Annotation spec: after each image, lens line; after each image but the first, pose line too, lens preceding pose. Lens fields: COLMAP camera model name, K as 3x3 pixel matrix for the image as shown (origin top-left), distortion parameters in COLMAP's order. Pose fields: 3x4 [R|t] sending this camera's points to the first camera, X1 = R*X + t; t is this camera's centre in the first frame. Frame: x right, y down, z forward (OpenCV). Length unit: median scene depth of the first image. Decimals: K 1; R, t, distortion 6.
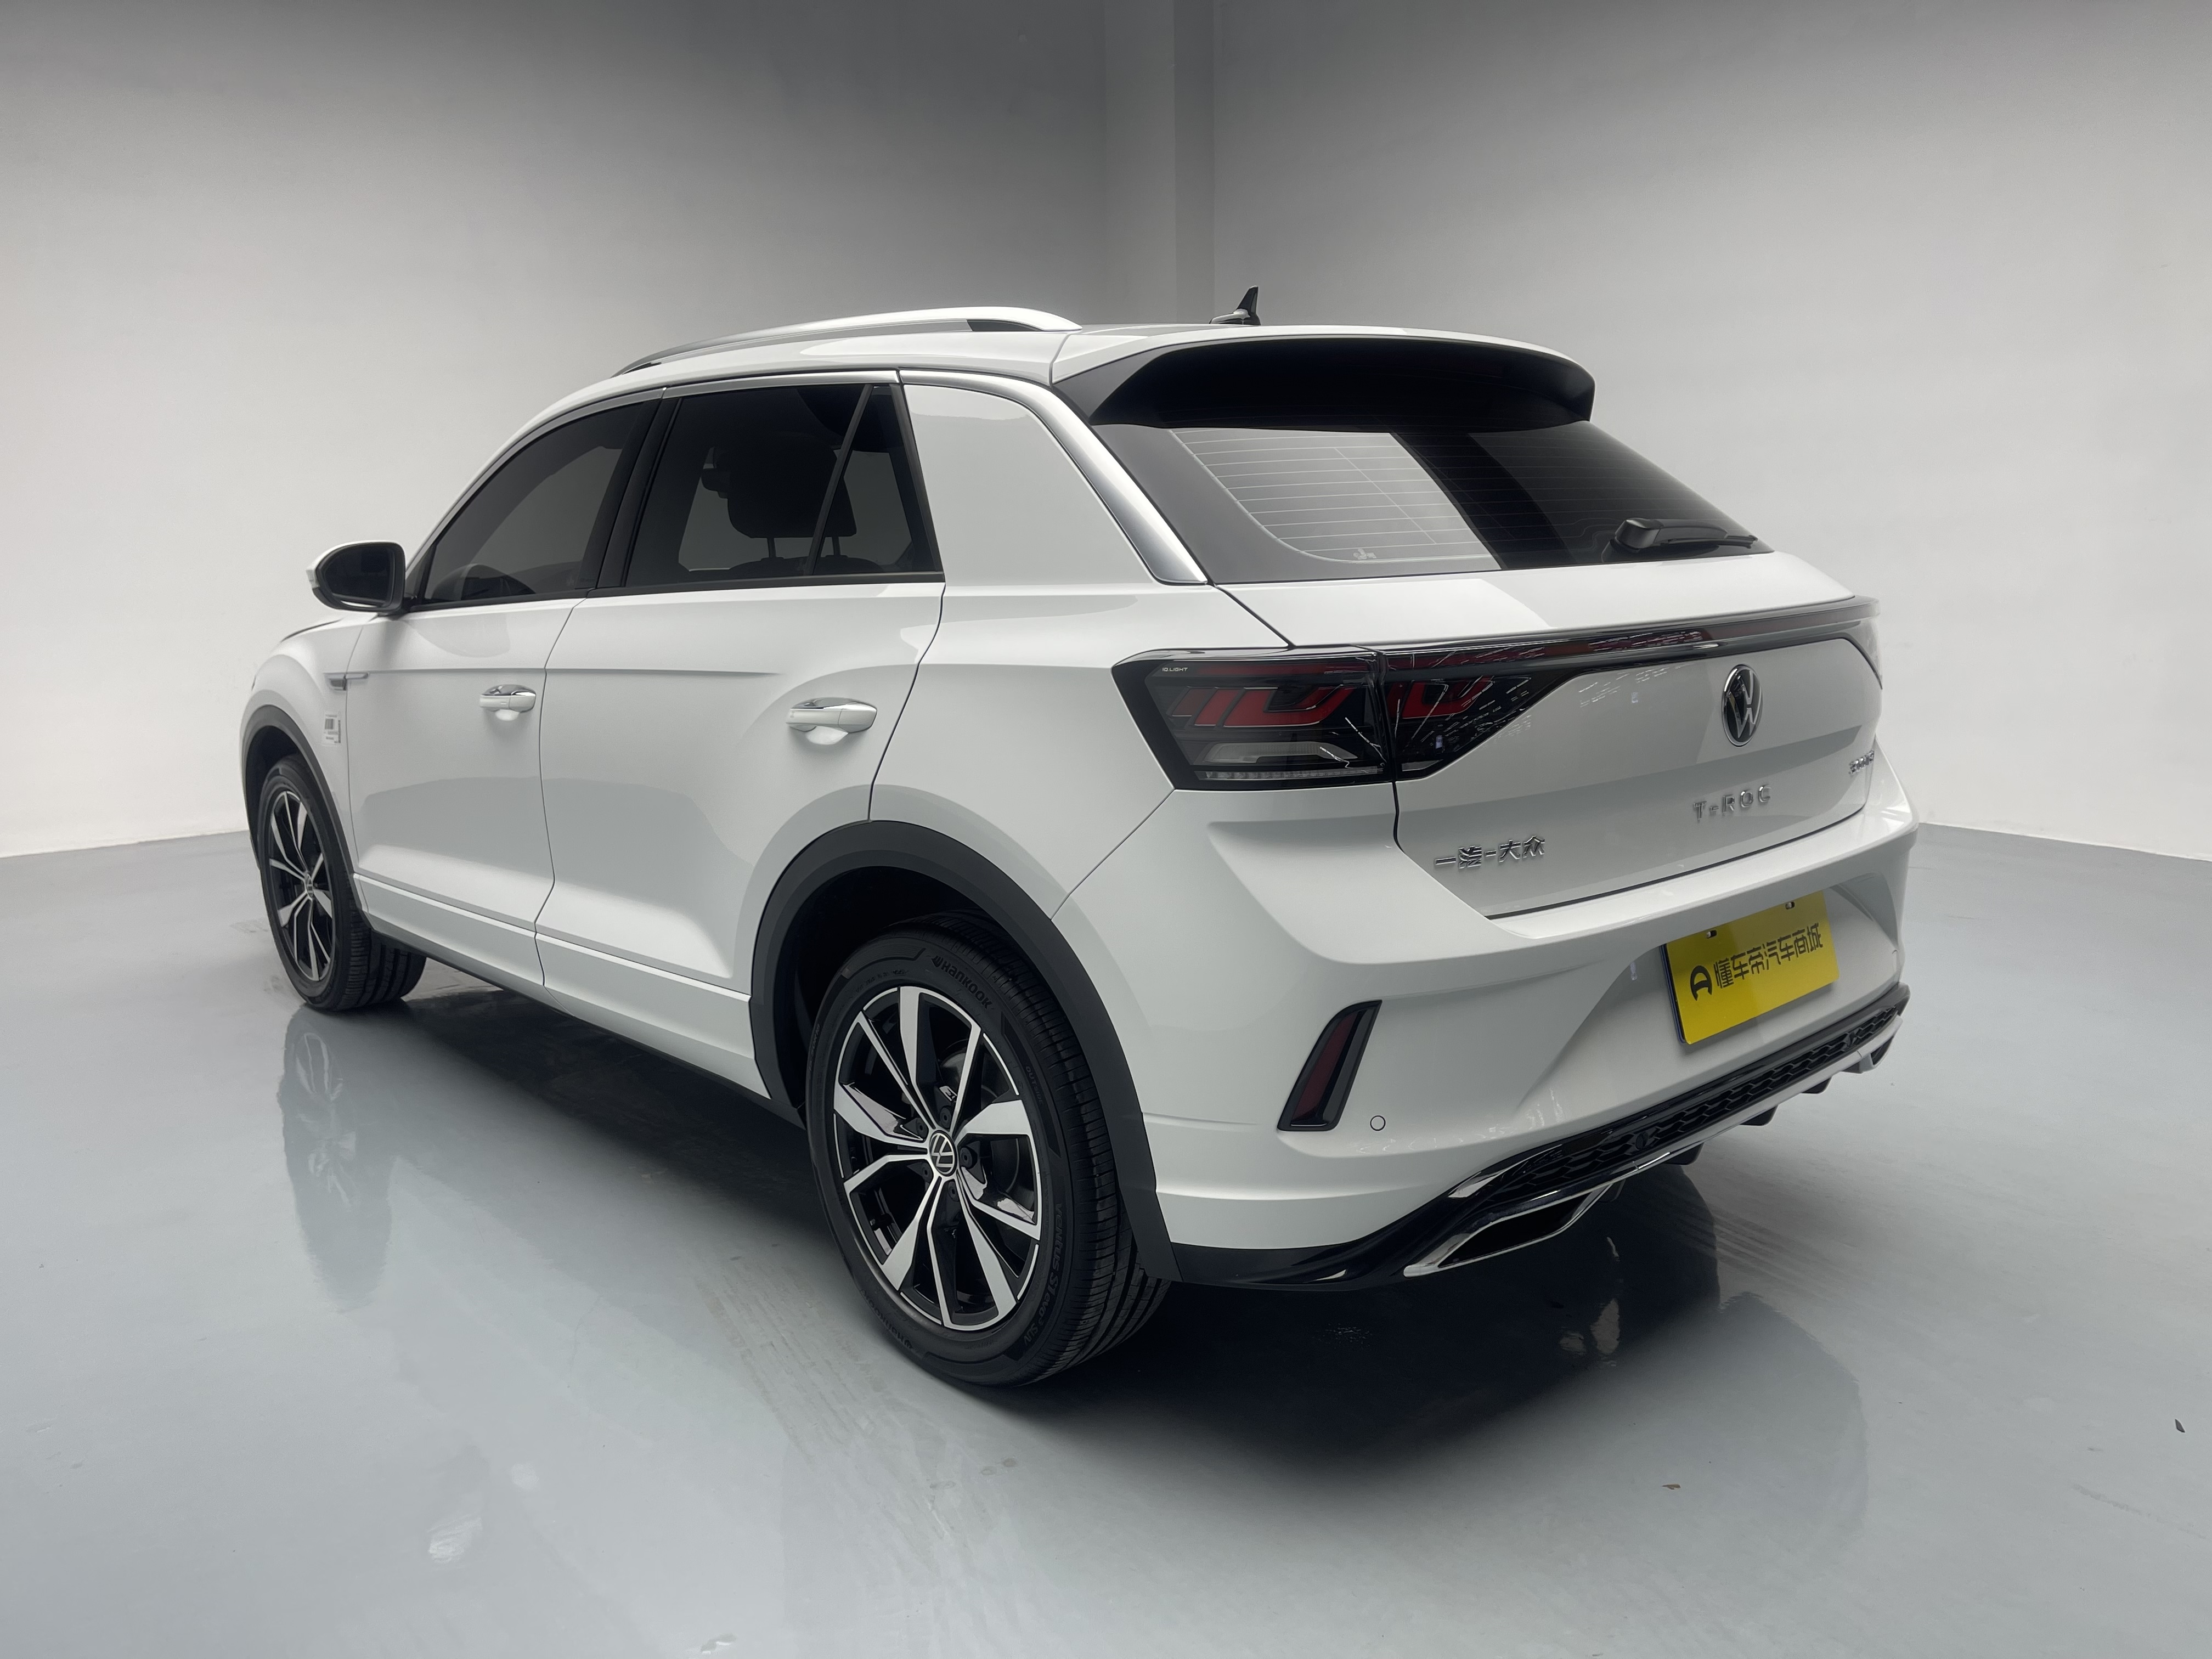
lens RADIAL K [[1683.7, 0, 1103.2], [0, 1683.7, 835.8], [0, 0, 1]] dist [0.062638, -0.102020]
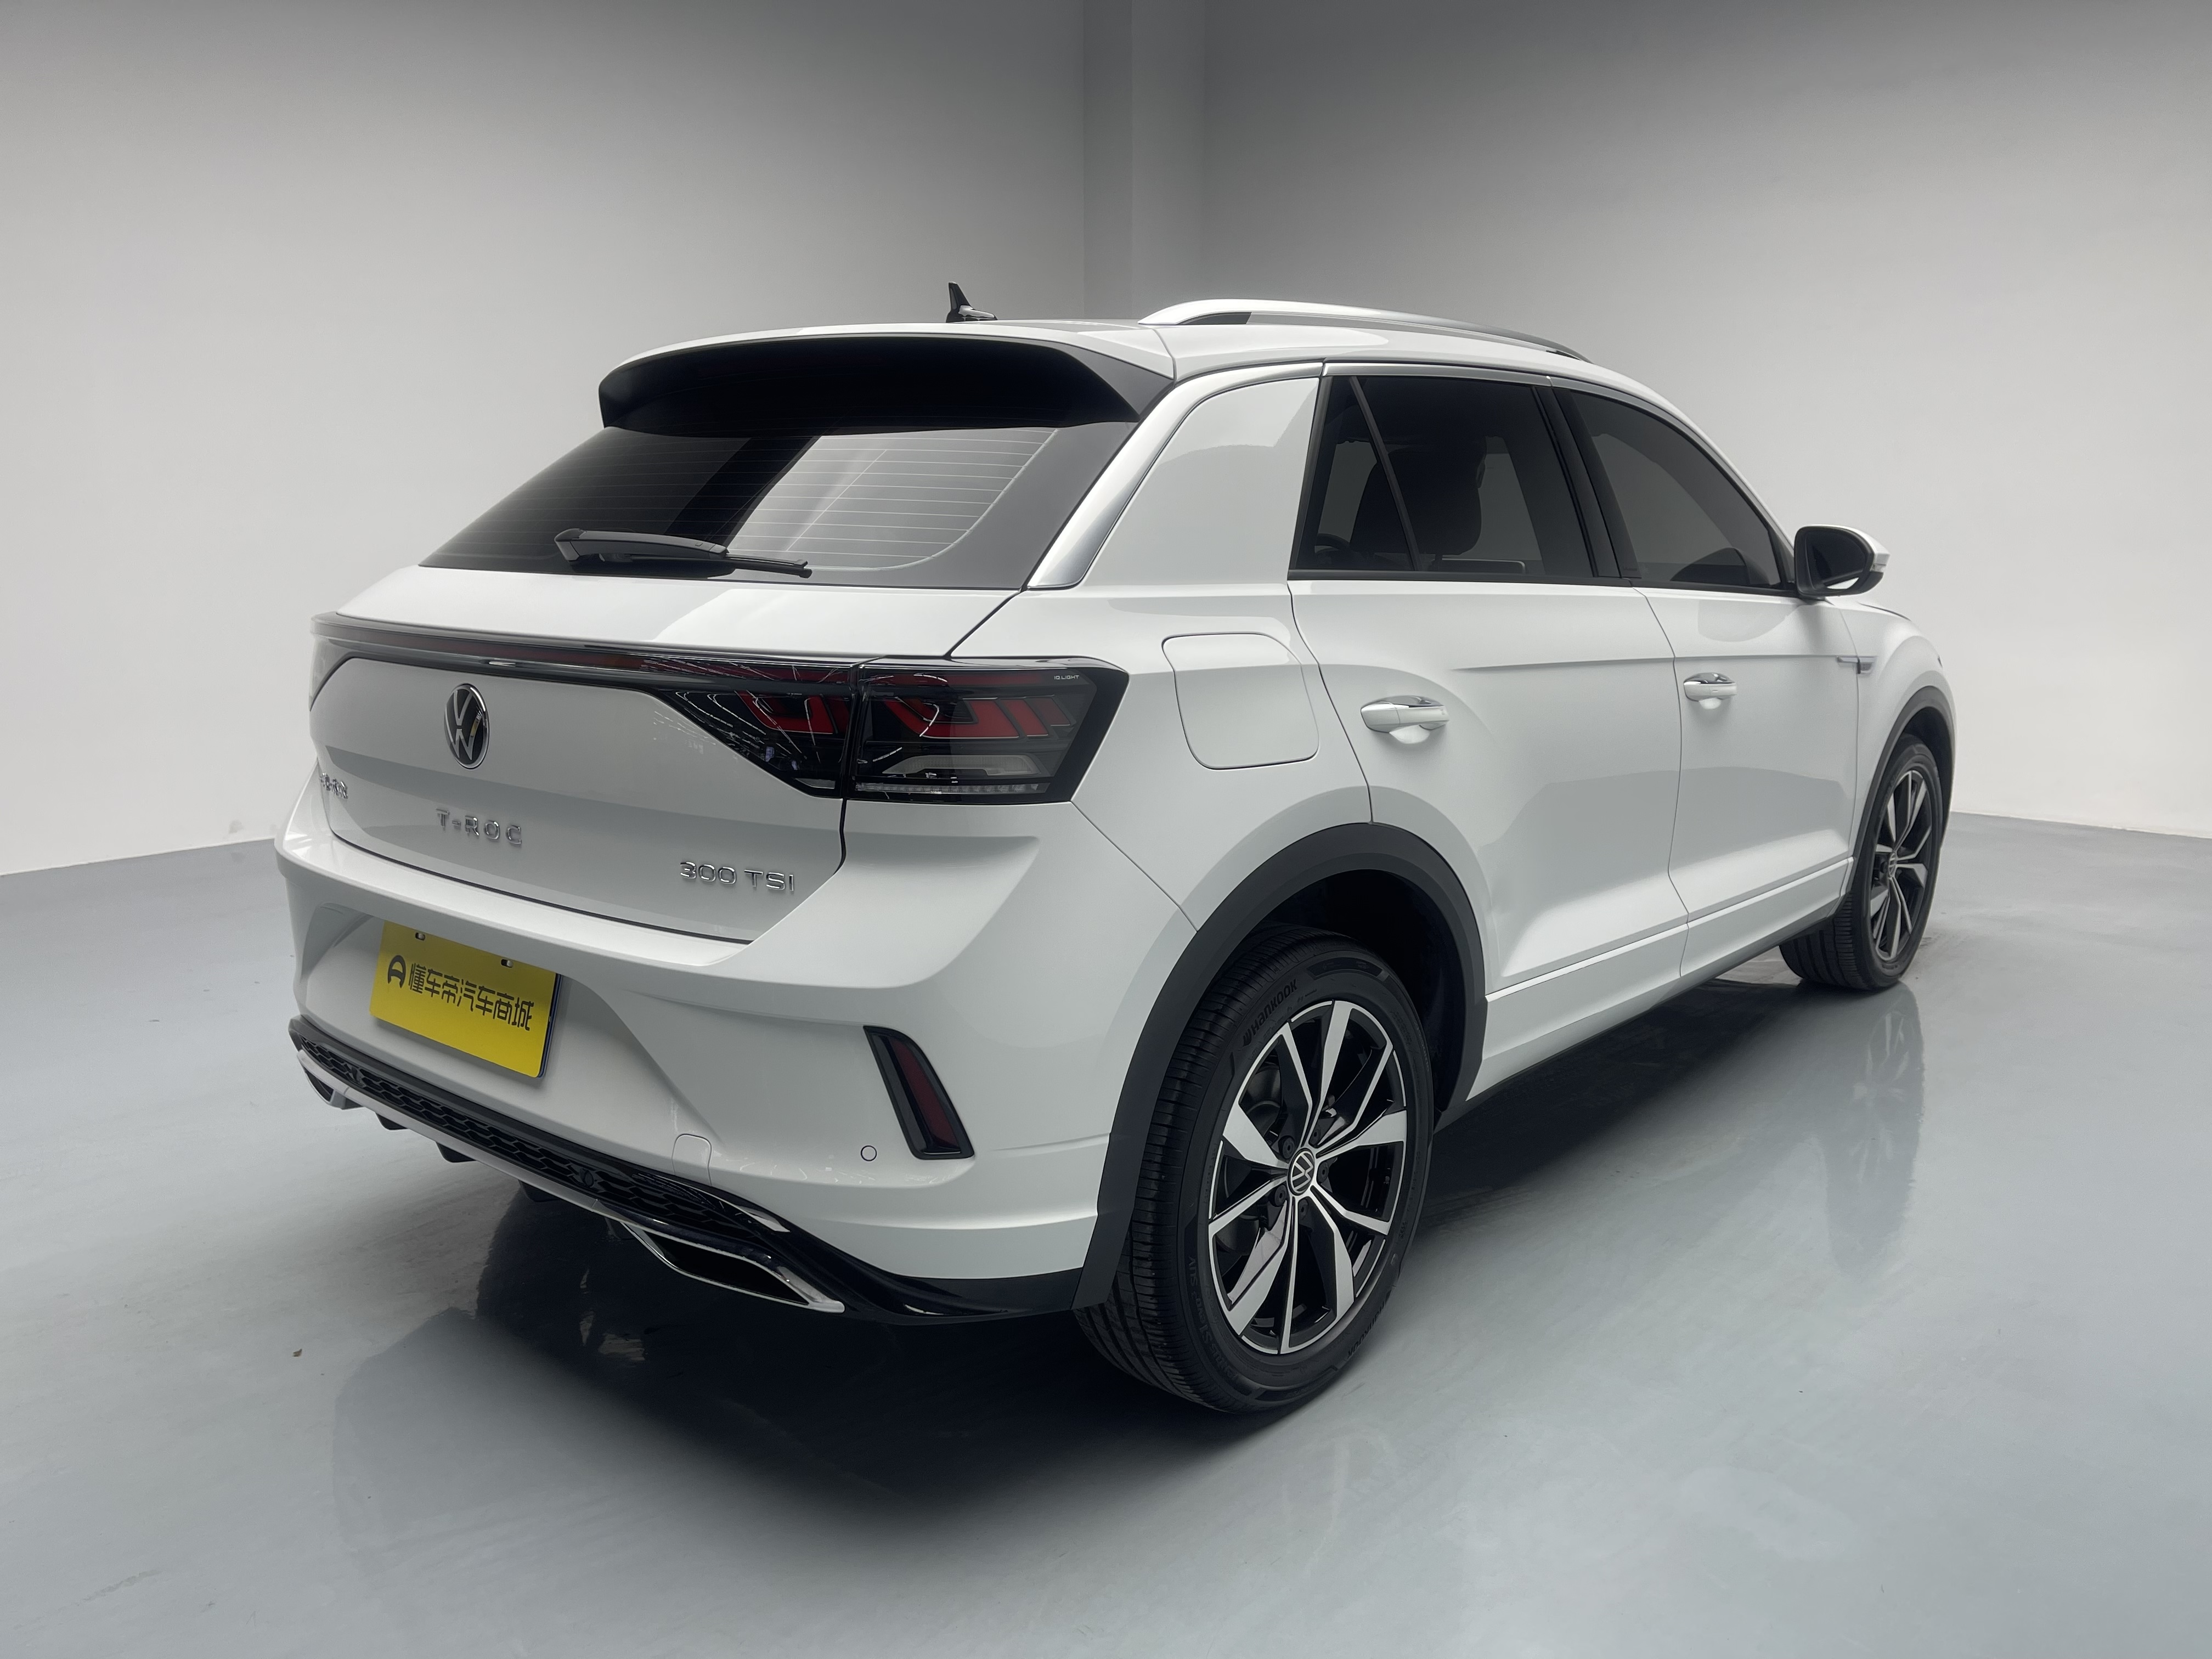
lens RADIAL K [[1683.7, 0, 1103.2], [0, 1683.7, 835.8], [0, 0, 1]] dist [0.062638, -0.102020]
pose [[0.112485, 0.204412, -0.972400, 1.363740], [-0.186720, 0.965526, 0.181368, -0.258348], [0.975952, 0.161165, 0.146775, 1.221796]]
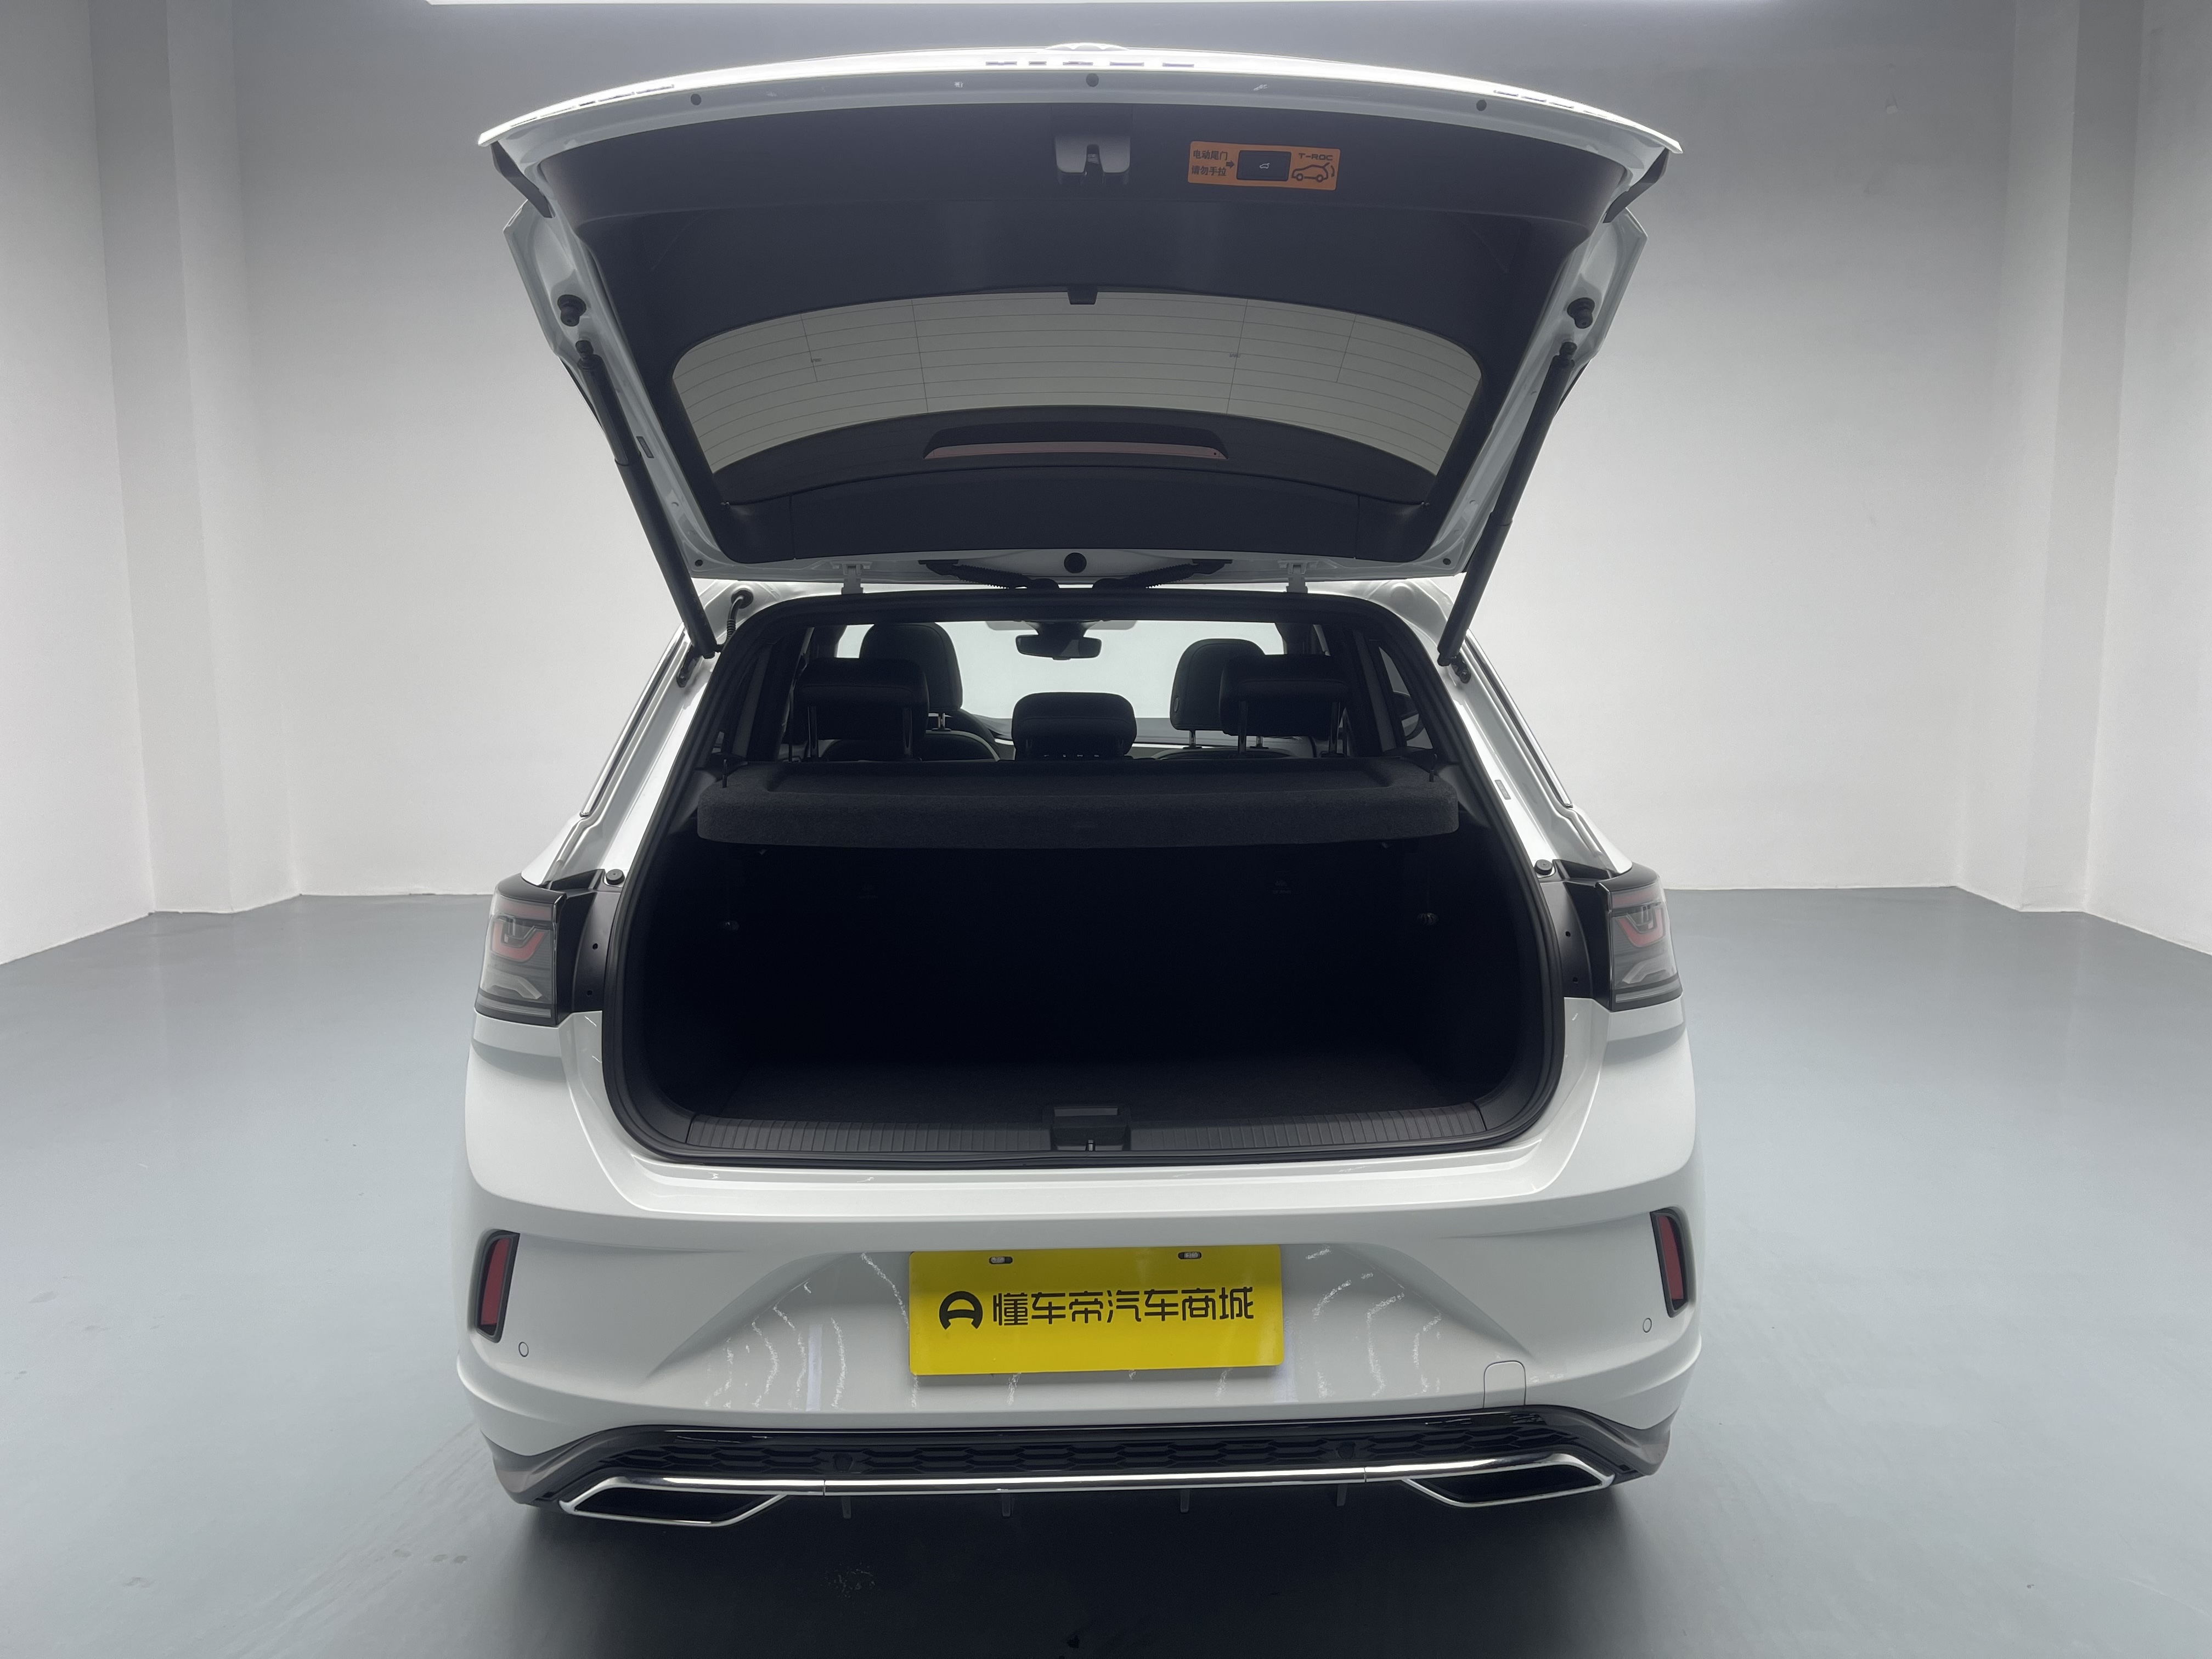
lens RADIAL K [[1683.7, 0, 1103.2], [0, 1683.7, 835.8], [0, 0, 1]] dist [0.062638, -0.102020]
pose [[0.760084, 0.100950, -0.641936, 0.923357], [-0.128826, 0.991661, 0.003411, -0.167002], [0.636927, 0.080105, 0.766751, 0.339730]]
